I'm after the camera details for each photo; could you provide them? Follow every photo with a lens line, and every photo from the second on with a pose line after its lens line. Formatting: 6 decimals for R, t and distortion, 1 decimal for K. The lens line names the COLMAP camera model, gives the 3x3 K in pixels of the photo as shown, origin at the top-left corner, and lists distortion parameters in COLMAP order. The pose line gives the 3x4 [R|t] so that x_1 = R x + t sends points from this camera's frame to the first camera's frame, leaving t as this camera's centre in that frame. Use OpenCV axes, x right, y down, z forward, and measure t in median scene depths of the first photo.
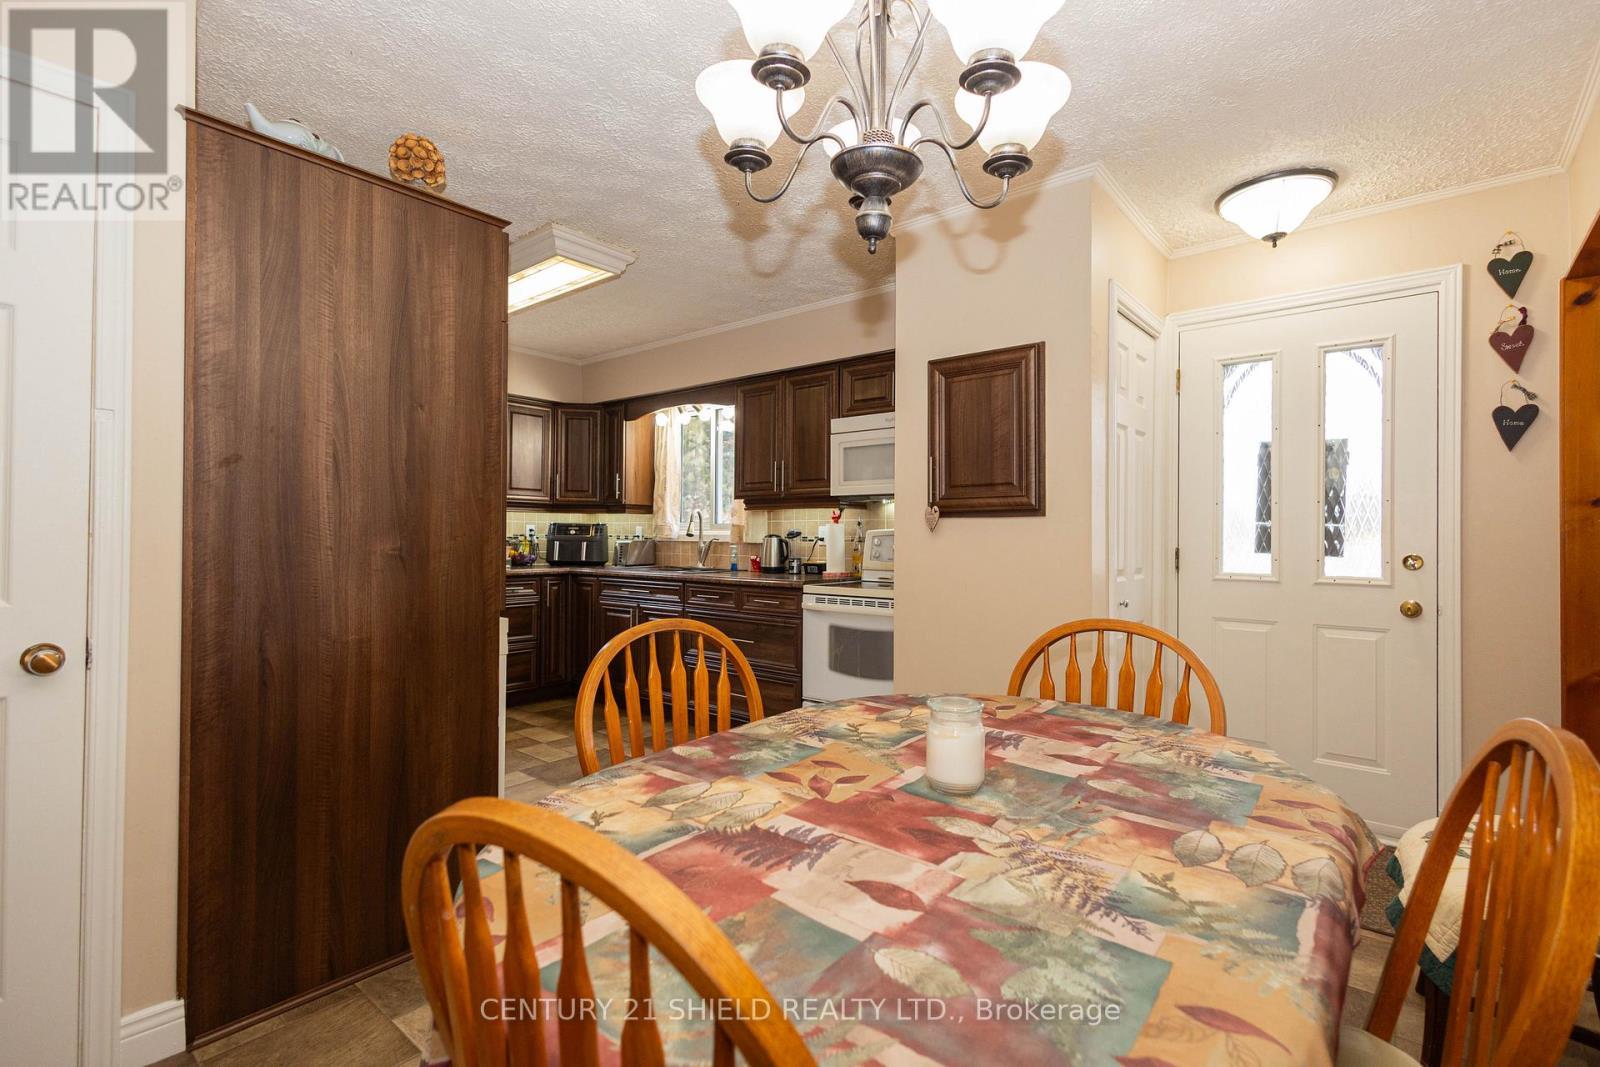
lens RADIAL K [[737.6, 0, 802.6], [0, 737.6, 530.5], [0, 0, 1]] dist [0.008672, -0.000745]
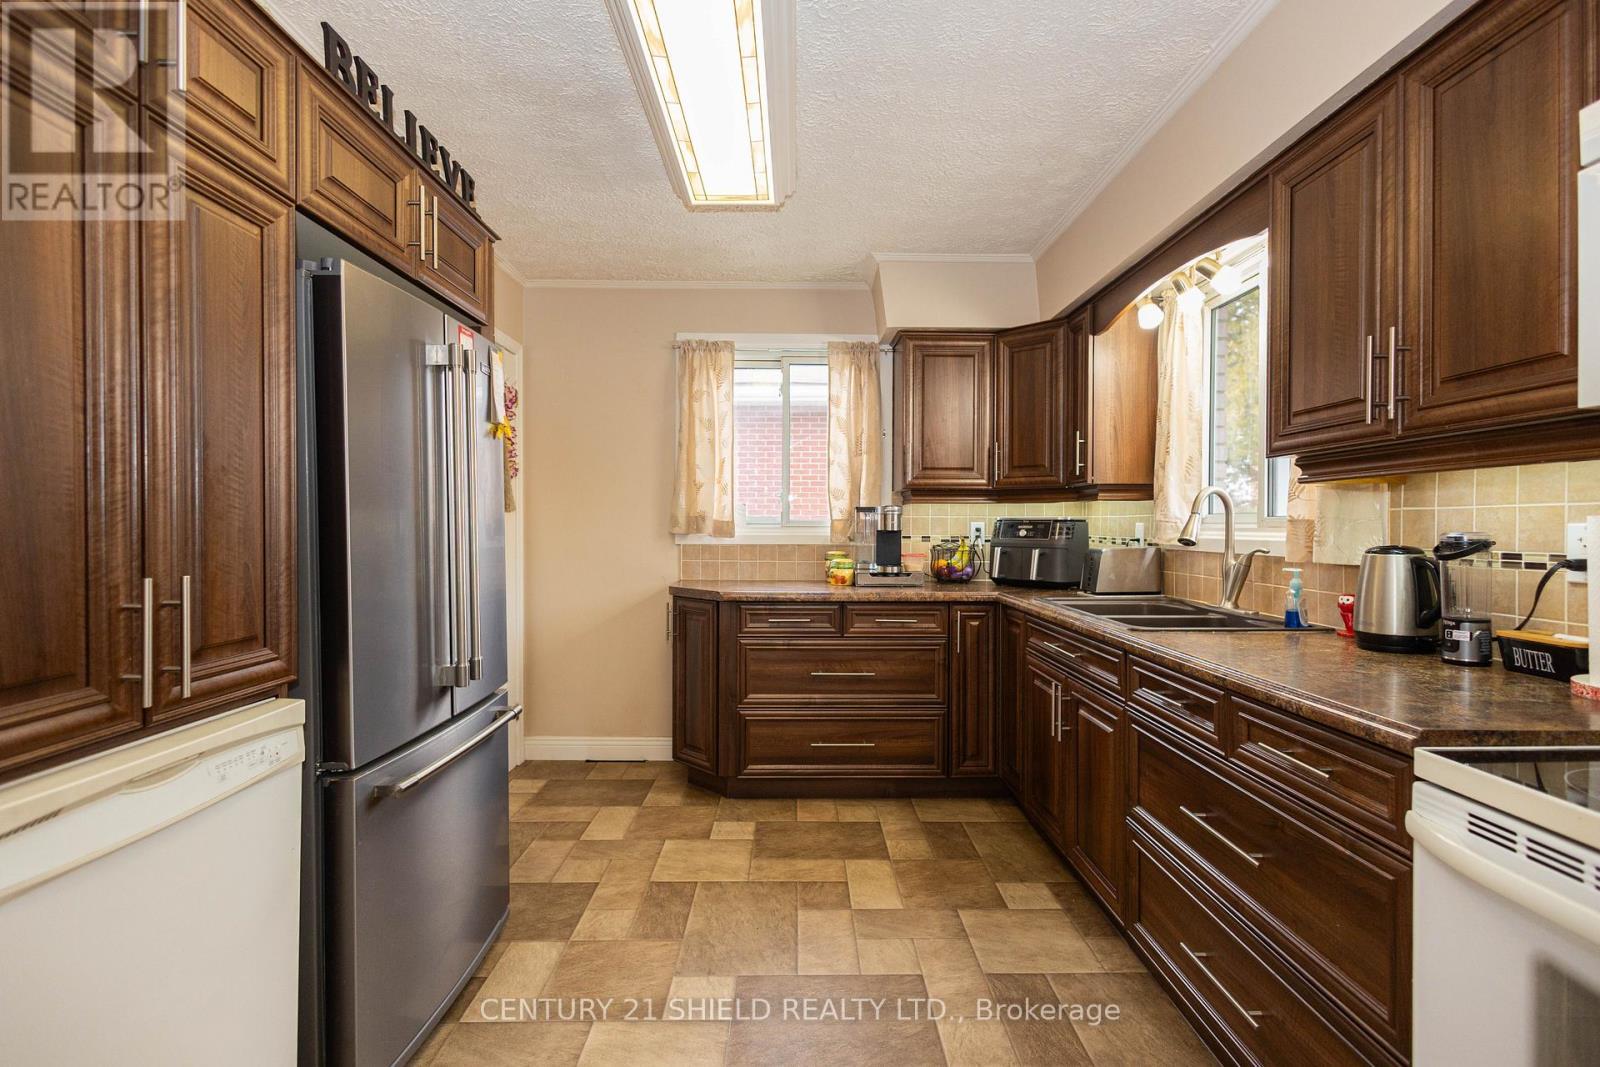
lens RADIAL K [[737.6, 0, 794.5], [0, 737.6, 529.1], [0, 0, 1]] dist [0.008672, -0.000745]
pose [[0.643815, -0.002009, -0.765178, 0.047337], [0.010198, 0.999930, 0.005955, -0.007525], [0.765113, -0.011637, 0.643791, 0.489265]]
